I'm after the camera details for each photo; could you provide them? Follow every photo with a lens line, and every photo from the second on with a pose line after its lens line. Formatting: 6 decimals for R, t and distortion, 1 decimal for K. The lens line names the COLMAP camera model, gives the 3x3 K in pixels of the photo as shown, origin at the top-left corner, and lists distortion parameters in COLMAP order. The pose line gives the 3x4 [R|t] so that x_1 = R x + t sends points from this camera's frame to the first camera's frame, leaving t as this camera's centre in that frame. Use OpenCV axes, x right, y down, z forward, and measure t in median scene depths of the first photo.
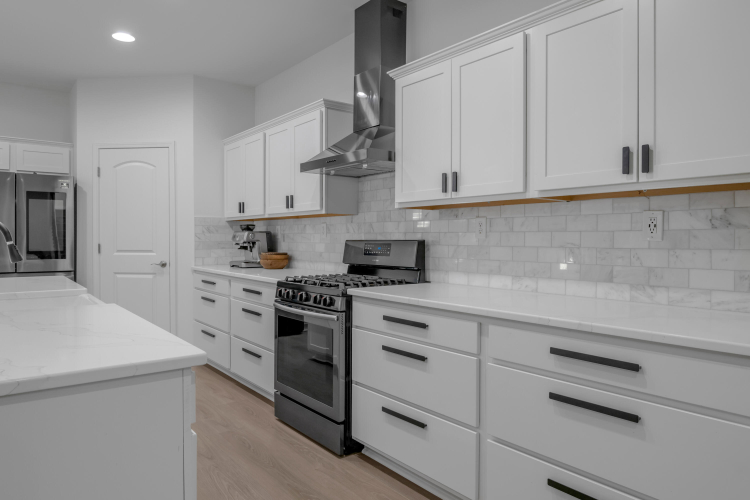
lens RADIAL K [[496.0, 0, 374.5], [0, 496.0, 240.9], [0, 0, 1]] dist [-0.005033, -0.000868]
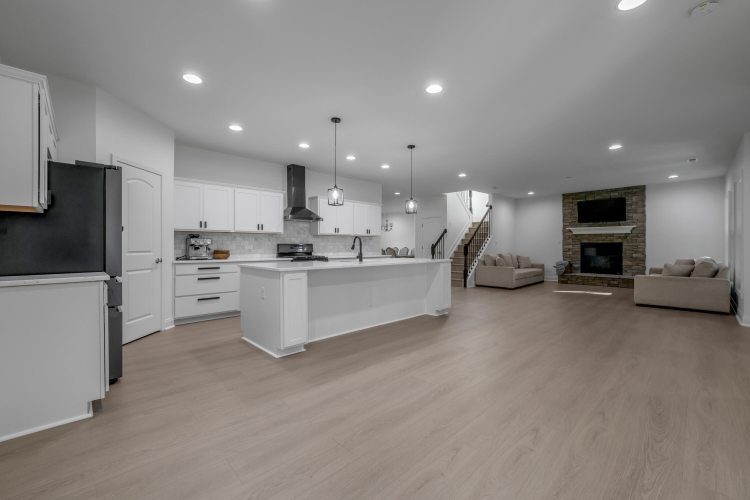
lens RADIAL K [[311.7, 0, 375.9], [0, 311.7, 246.2], [0, 0, 1]] dist [0.001345, 0.000243]
pose [[-0.100347, -0.001073, 0.994952, -1.840896], [0.004898, 0.999987, 0.001573, 0.011198], [-0.994940, 0.005031, -0.100340, 0.680235]]
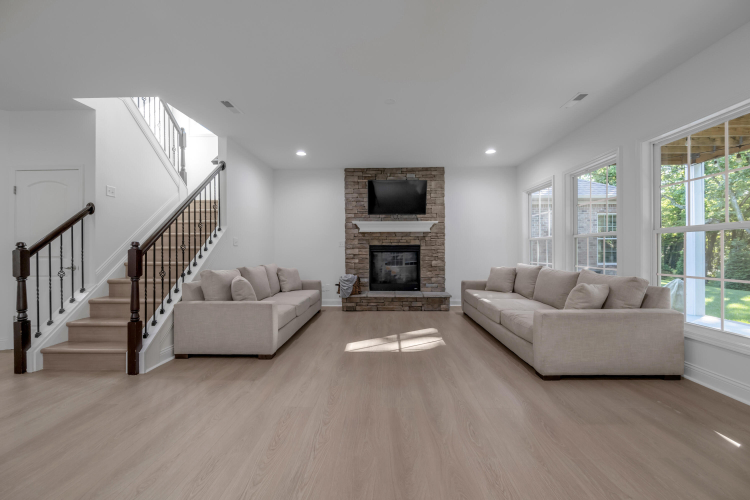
lens RADIAL K [[300.3, 0, 377.3], [0, 300.3, 252.3], [0, 0, 1]] dist [-0.002878, -0.000216]
pose [[-0.769113, -0.000626, 0.639112, -0.449275], [0.005287, 0.999959, 0.007341, 0.021977], [-0.639091, 0.009025, -0.769079, -0.074955]]
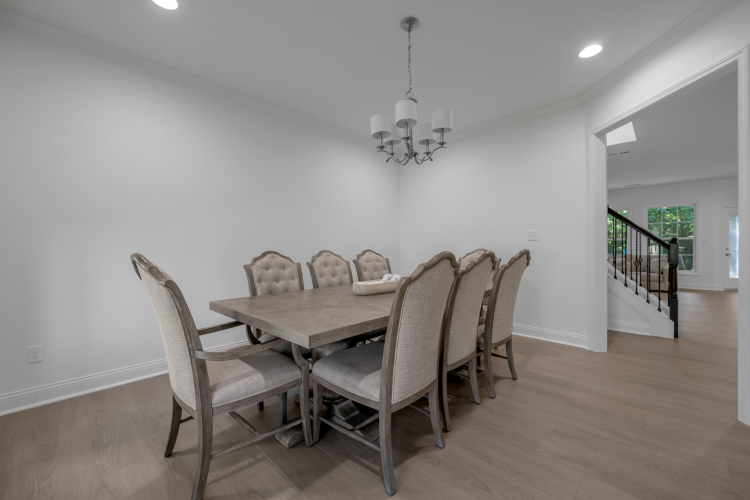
lens RADIAL K [[296.6, 0, 377.4], [0, 296.6, 248.7], [0, 0, 1]] dist [-0.003692, -0.000066]
pose [[-0.990369, 0.007304, -0.138260, 1.946764], [0.006387, 0.999955, 0.007073, 0.019316], [0.138305, 0.006122, -0.990371, 0.786515]]
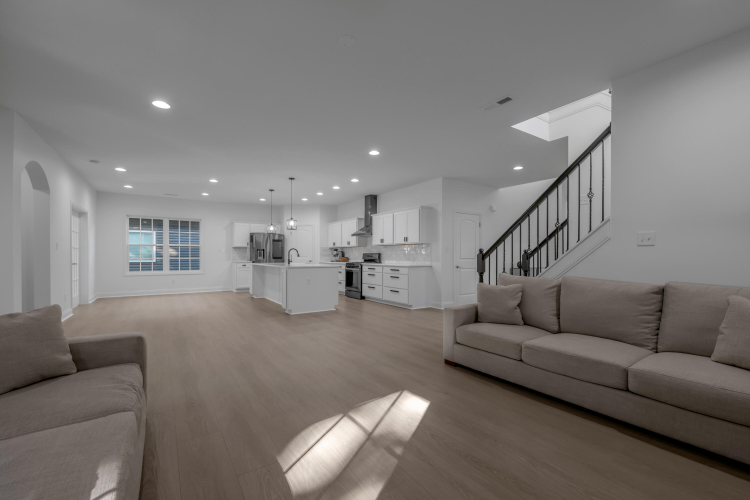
lens RADIAL K [[318.8, 0, 379.6], [0, 318.8, 258.8], [0, 0, 1]] dist [-0.002589, -0.000319]
pose [[0.998166, -0.000682, -0.060540, 0.226535], [0.000991, 0.999987, 0.005071, 0.029671], [0.060536, -0.005122, 0.998153, -1.509721]]
